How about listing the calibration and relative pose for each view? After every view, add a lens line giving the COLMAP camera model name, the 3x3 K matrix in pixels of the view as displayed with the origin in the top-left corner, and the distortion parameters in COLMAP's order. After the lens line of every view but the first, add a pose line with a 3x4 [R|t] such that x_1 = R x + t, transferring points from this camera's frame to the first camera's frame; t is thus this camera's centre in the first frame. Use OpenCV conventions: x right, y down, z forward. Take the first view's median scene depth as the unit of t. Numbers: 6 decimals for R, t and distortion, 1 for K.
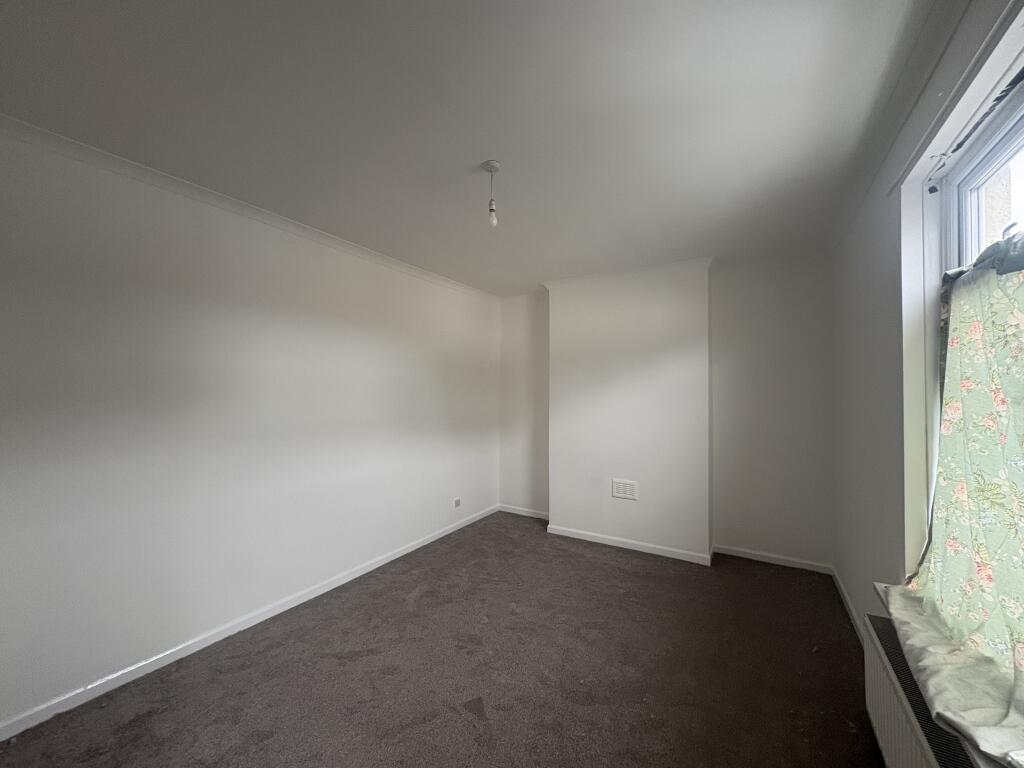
lens RADIAL K [[405.8, 0, 512.5], [0, 405.8, 384.4], [0, 0, 1]] dist [-0.002198, 0.000016]
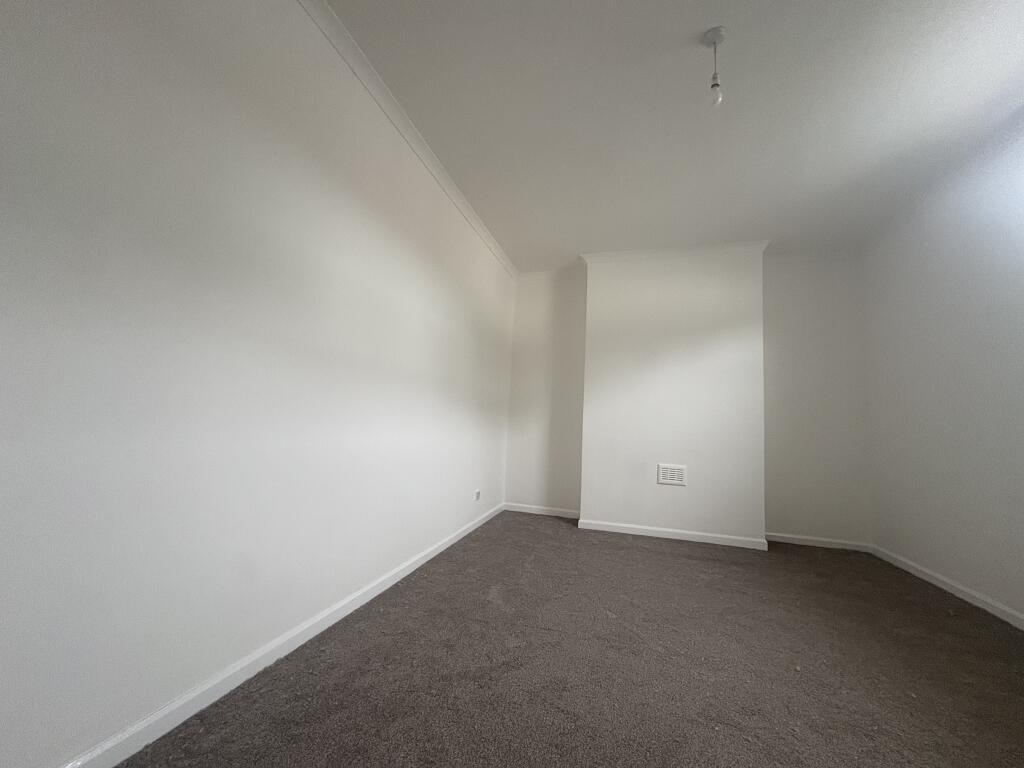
lens RADIAL K [[405.8, 0, 512.5], [0, 405.8, 384.4], [0, 0, 1]] dist [-0.002198, 0.000016]
pose [[0.966393, 0.063209, 0.249176, -0.322905], [-0.045690, 0.996100, -0.075482, 0.137137], [-0.252975, 0.061561, 0.965512, 0.176193]]
